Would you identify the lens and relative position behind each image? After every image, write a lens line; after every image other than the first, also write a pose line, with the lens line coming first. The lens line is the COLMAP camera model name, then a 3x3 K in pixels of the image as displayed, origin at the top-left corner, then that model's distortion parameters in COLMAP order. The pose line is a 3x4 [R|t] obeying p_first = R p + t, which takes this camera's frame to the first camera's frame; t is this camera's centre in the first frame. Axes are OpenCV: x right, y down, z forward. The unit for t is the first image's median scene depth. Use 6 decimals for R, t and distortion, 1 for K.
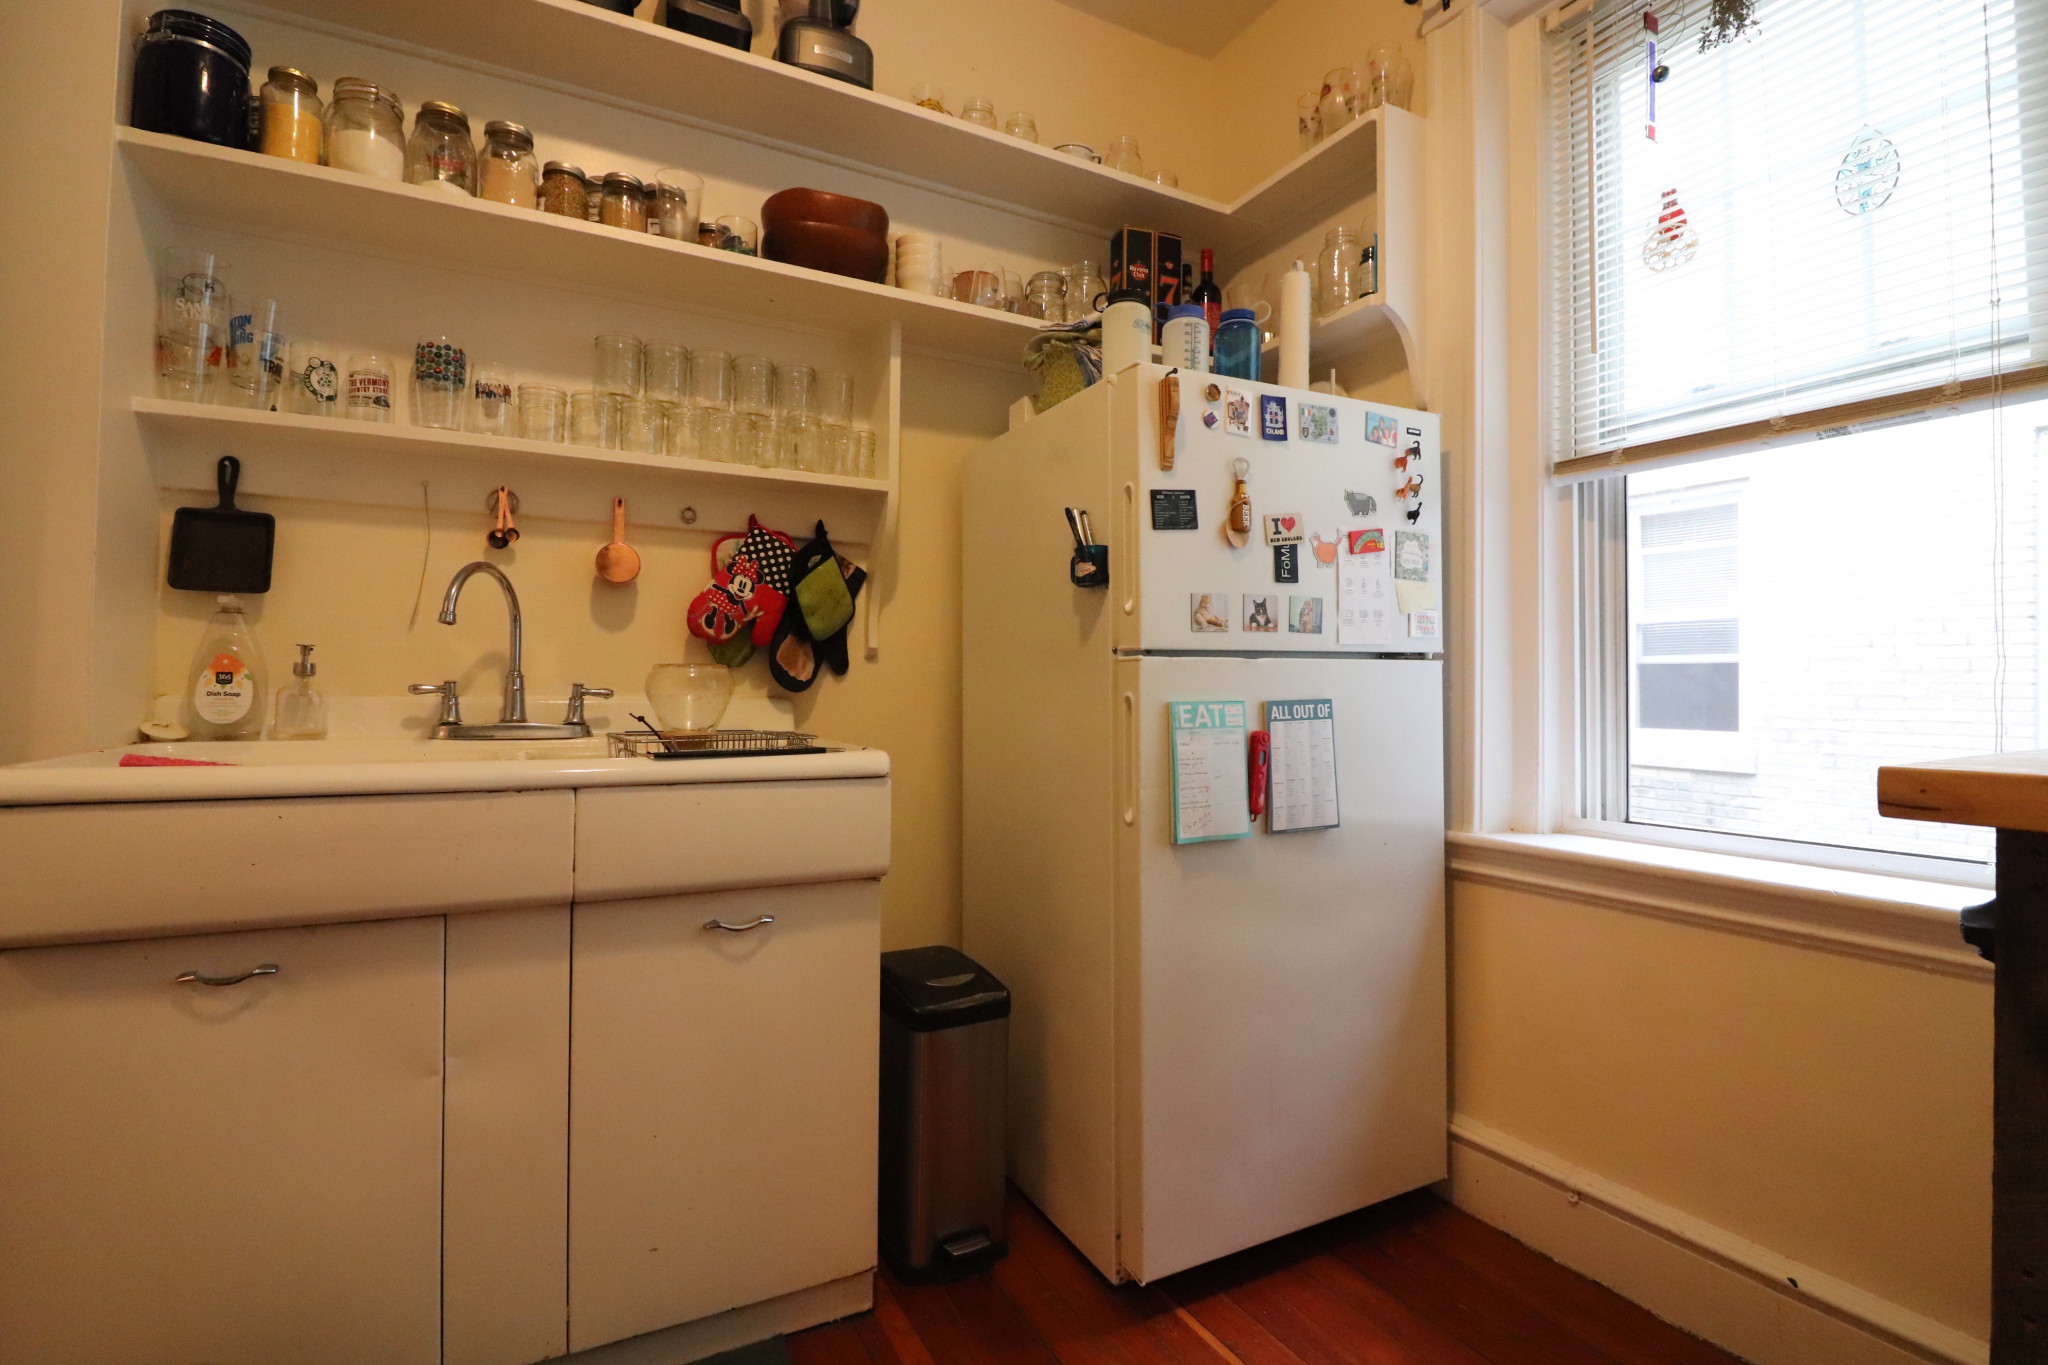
lens RADIAL K [[948.2, 0, 1016.1], [0, 948.2, 682.8], [0, 0, 1]] dist [-0.015662, -0.007014]
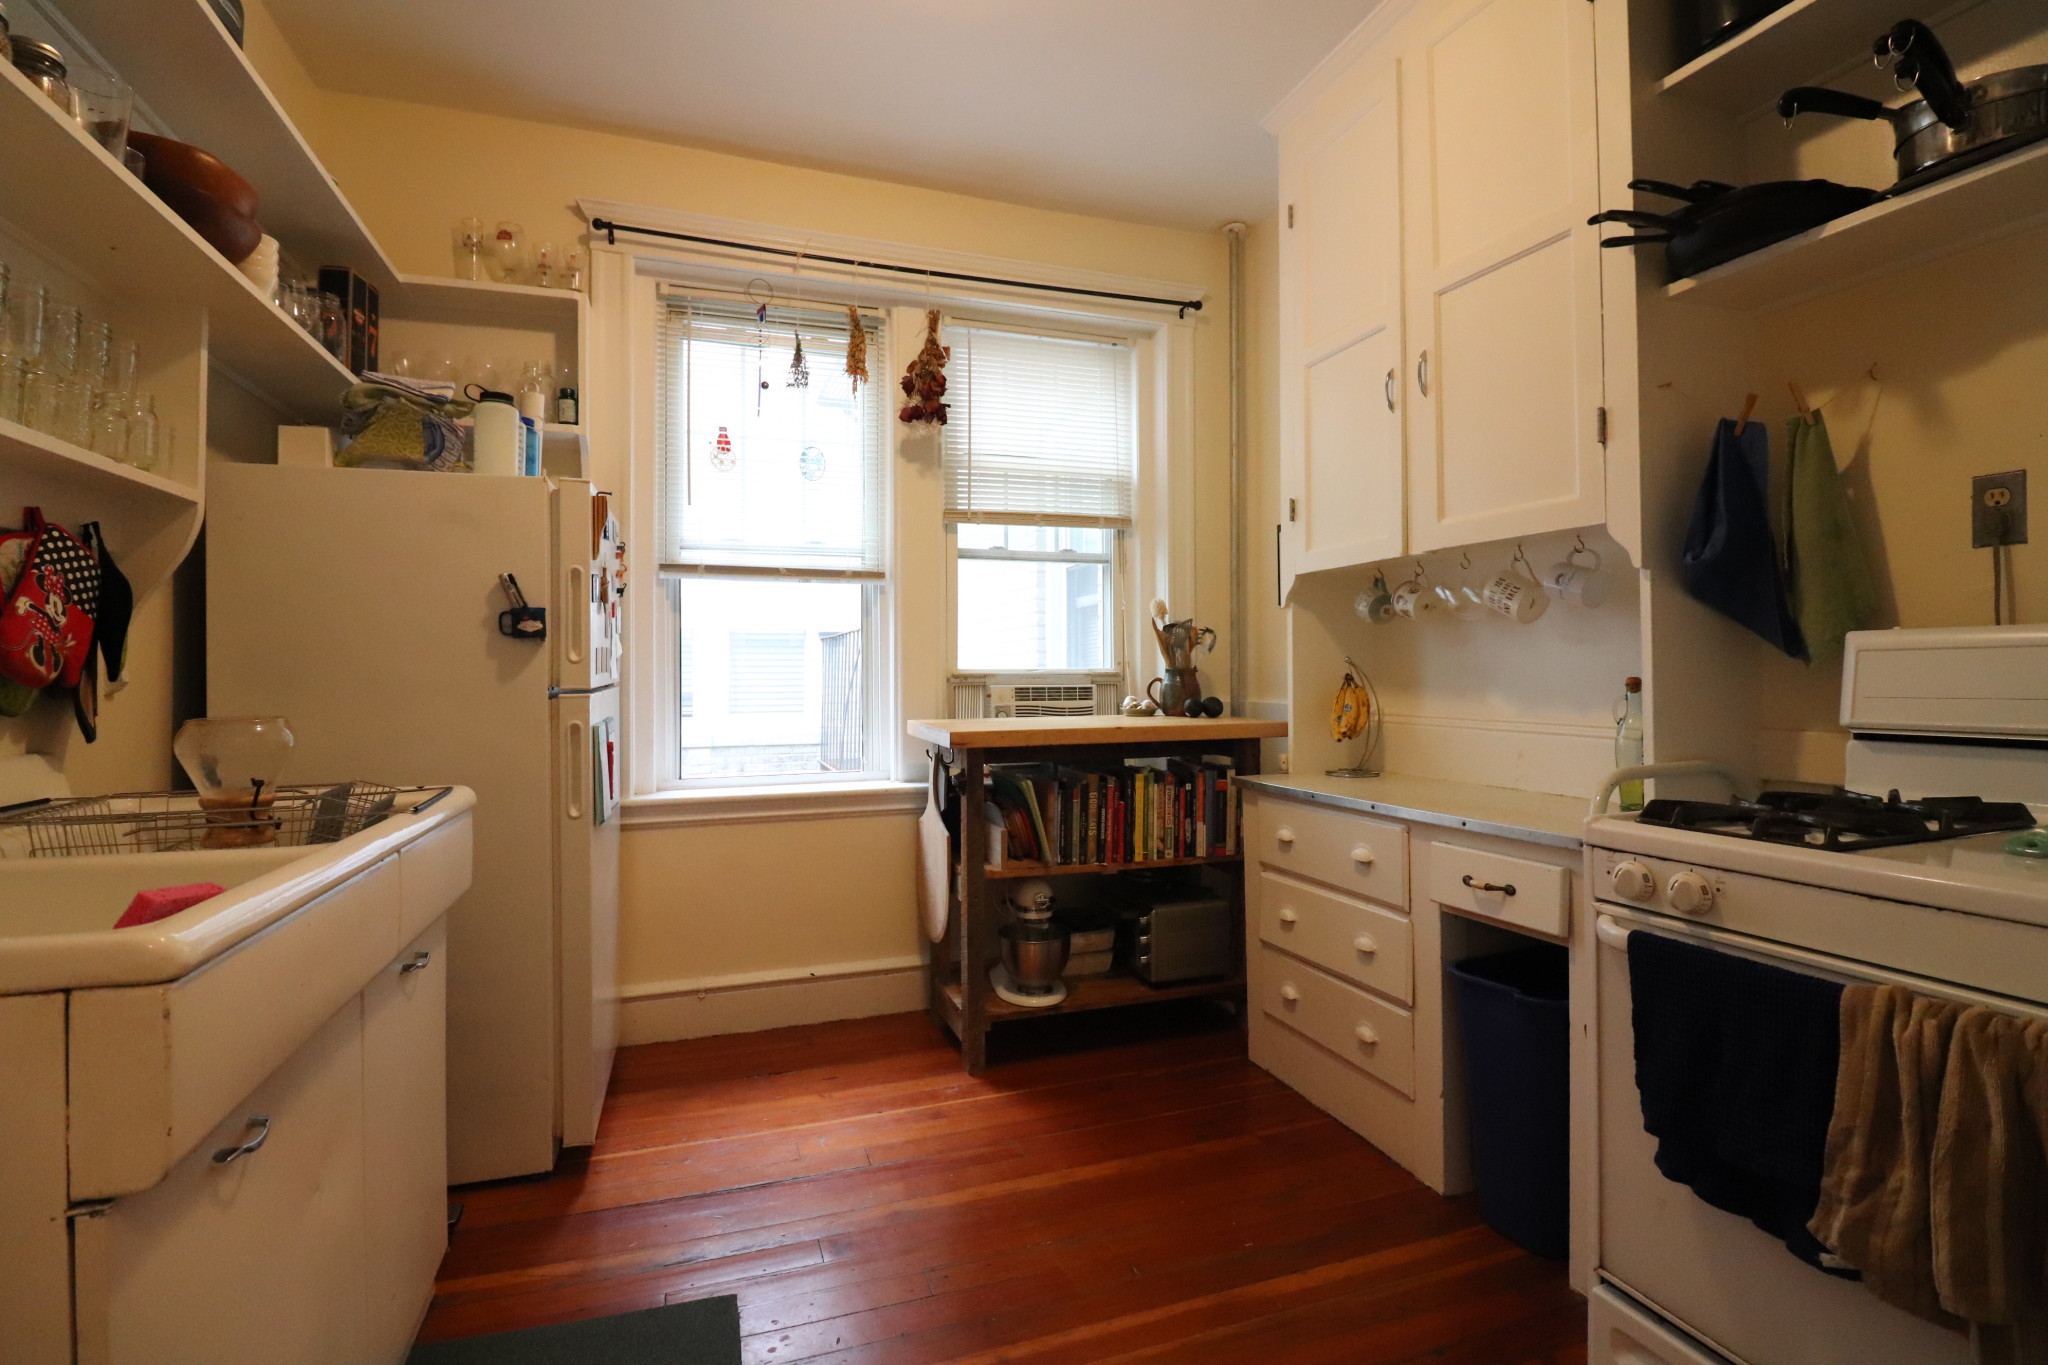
lens RADIAL K [[948.2, 0, 1015.0], [0, 948.2, 671.1], [0, 0, 1]] dist [-0.015662, -0.007014]
pose [[0.143928, -0.007822, 0.989557, -0.906908], [-0.003773, 0.999957, 0.008453, -0.061137], [-0.989581, -0.004950, 0.143892, 0.146708]]
